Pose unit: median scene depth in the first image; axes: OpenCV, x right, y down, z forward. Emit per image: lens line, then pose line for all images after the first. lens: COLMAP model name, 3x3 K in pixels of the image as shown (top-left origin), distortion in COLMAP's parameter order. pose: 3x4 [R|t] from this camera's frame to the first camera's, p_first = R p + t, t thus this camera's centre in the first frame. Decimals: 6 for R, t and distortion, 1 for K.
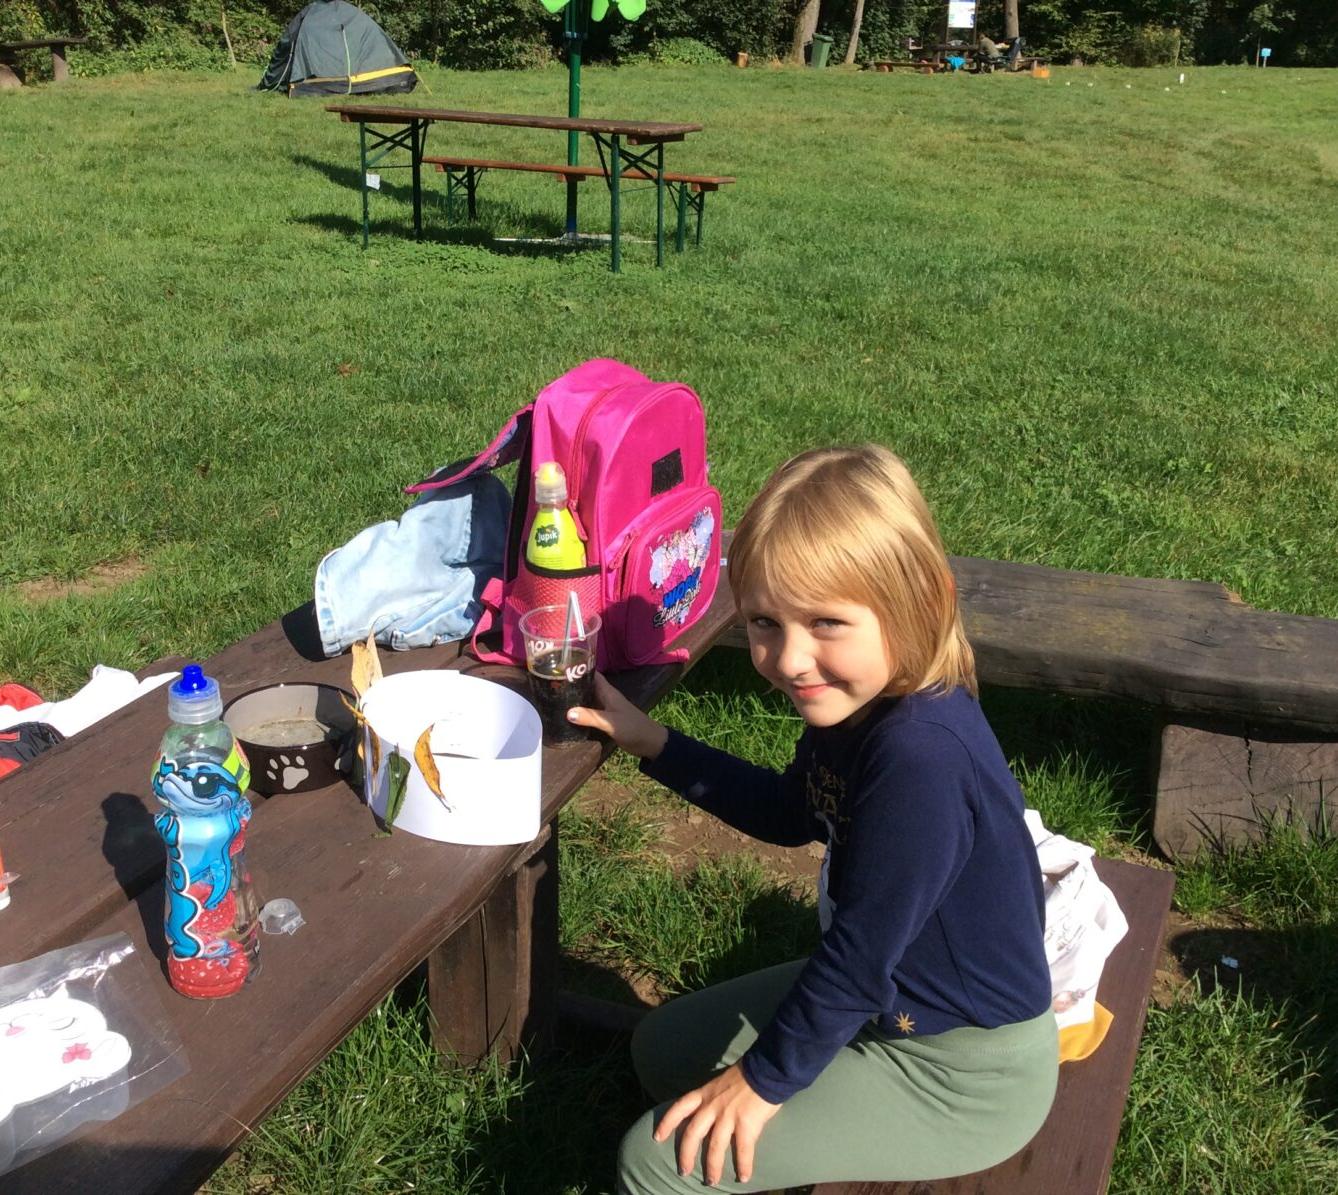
lens RADIAL K [[1433.8, 0, 658.2], [0, 1433.8, 601.9], [0, 0, 1]] dist [0.121141, -0.252641]
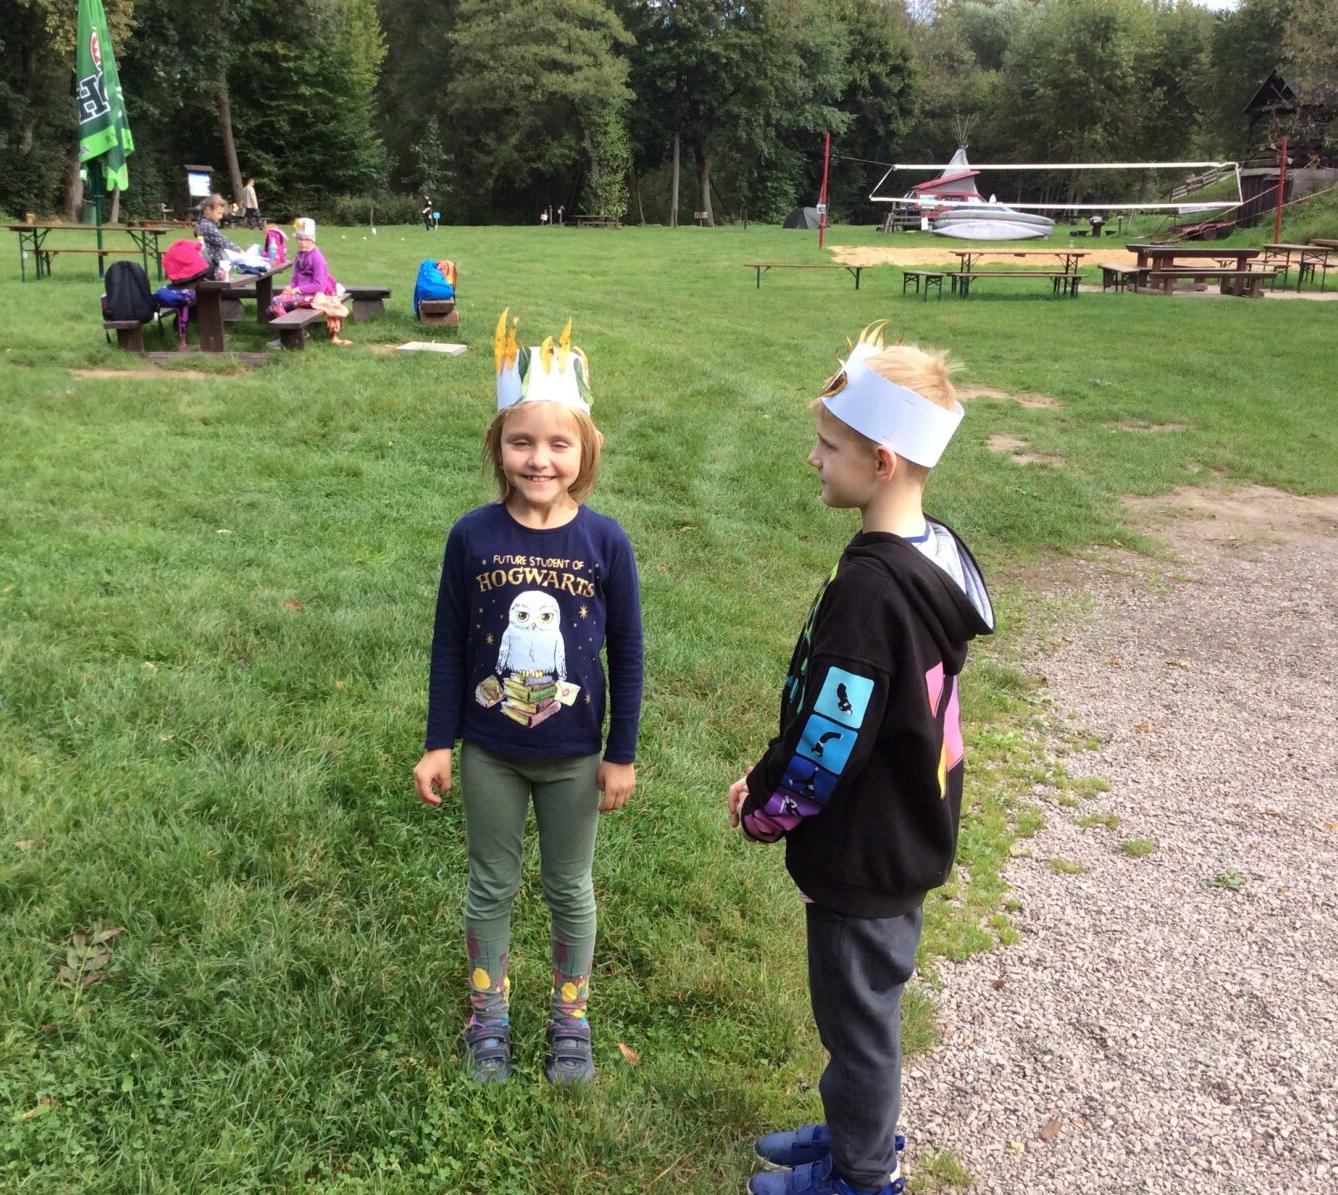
lens RADIAL K [[1433.8, 0, 658.2], [0, 1433.8, 601.9], [0, 0, 1]] dist [0.121141, -0.252641]
pose [[0.874937, -0.128812, 0.466790, -0.212189], [0.176663, 0.982439, -0.060024, 0.264204], [-0.450861, 0.134982, 0.882329, -0.663552]]
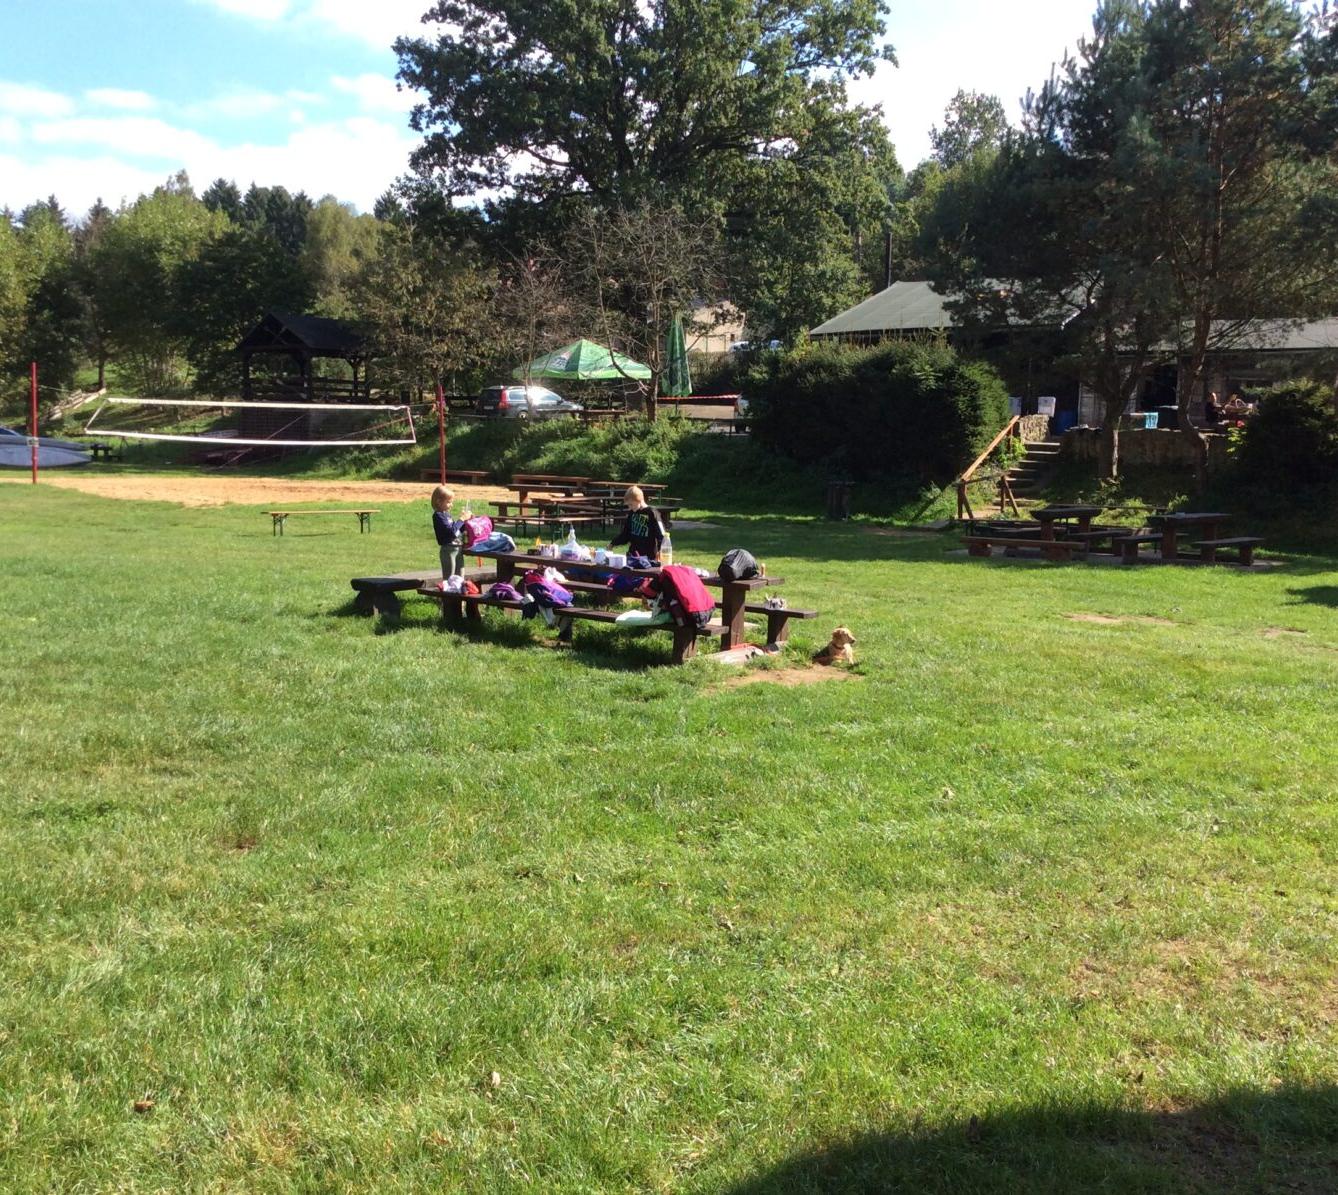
lens RADIAL K [[1438.2, 0, 669.0], [0, 1438.2, 597.5], [0, 0, 1]] dist [0.105910, -0.209094]
pose [[0.222704, -0.113641, 0.968240, -0.690672], [0.341902, 0.939204, 0.031592, 0.028529], [-0.912965, 0.324007, 0.248019, -0.153139]]
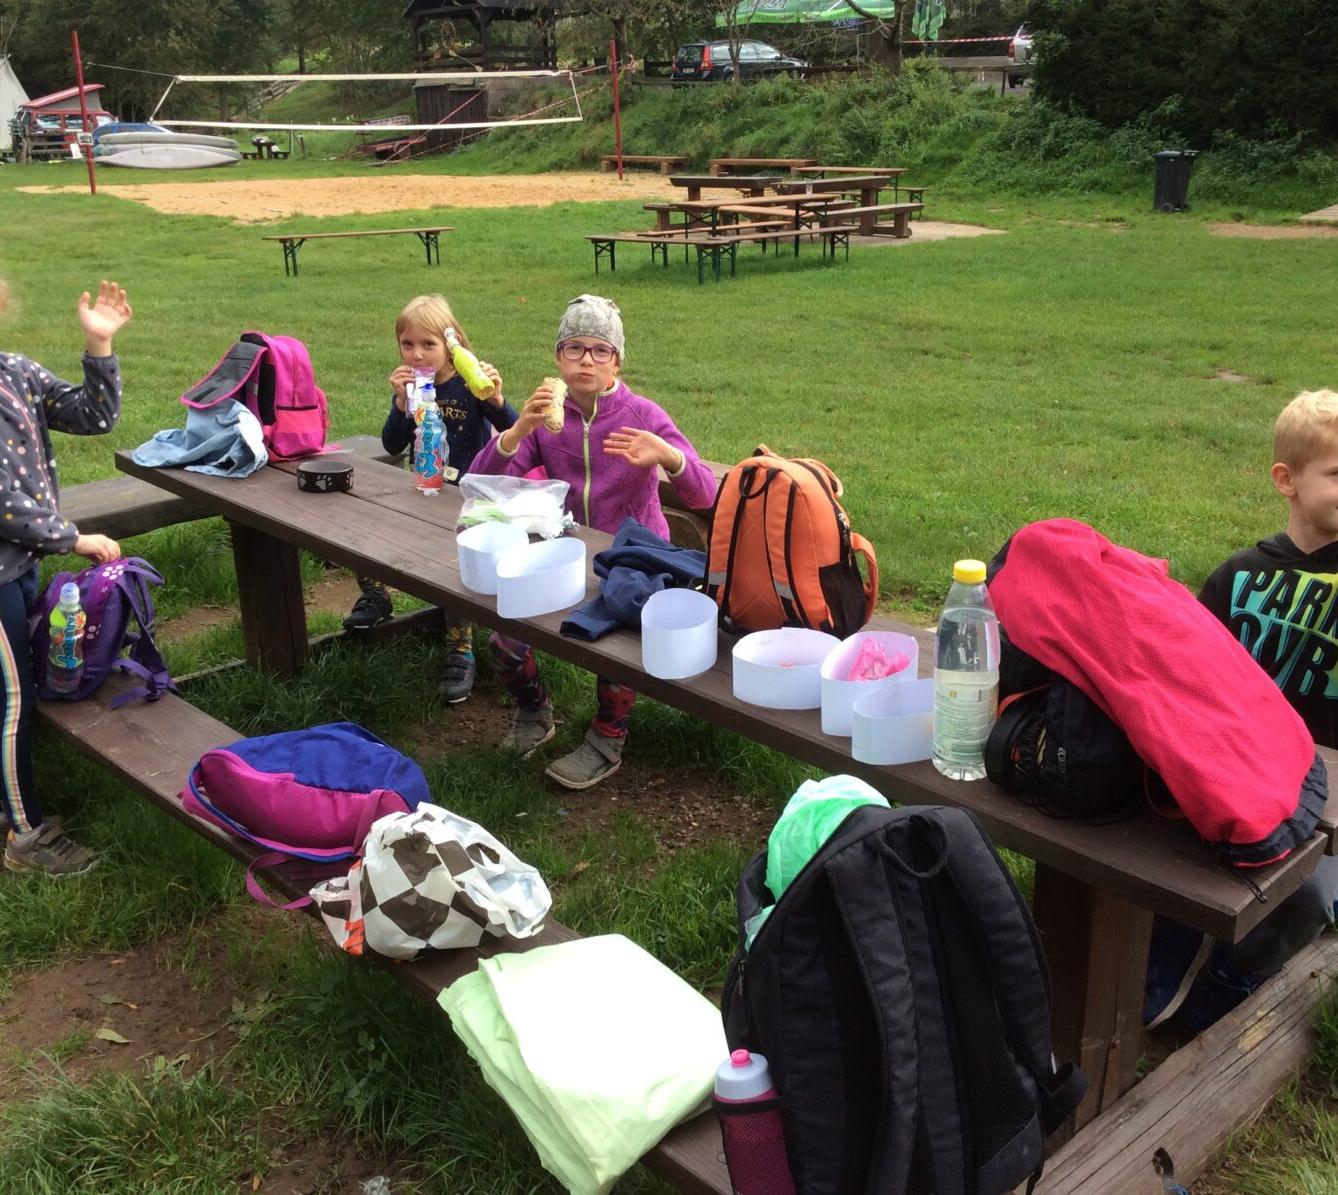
lens RADIAL K [[1433.8, 0, 658.2], [0, 1433.8, 601.9], [0, 0, 1]] dist [0.121141, -0.252641]
pose [[0.387146, -0.310965, 0.867997, -0.175691], [0.360988, 0.917378, 0.167648, 0.006508], [-0.848414, 0.248432, 0.467414, -0.048020]]
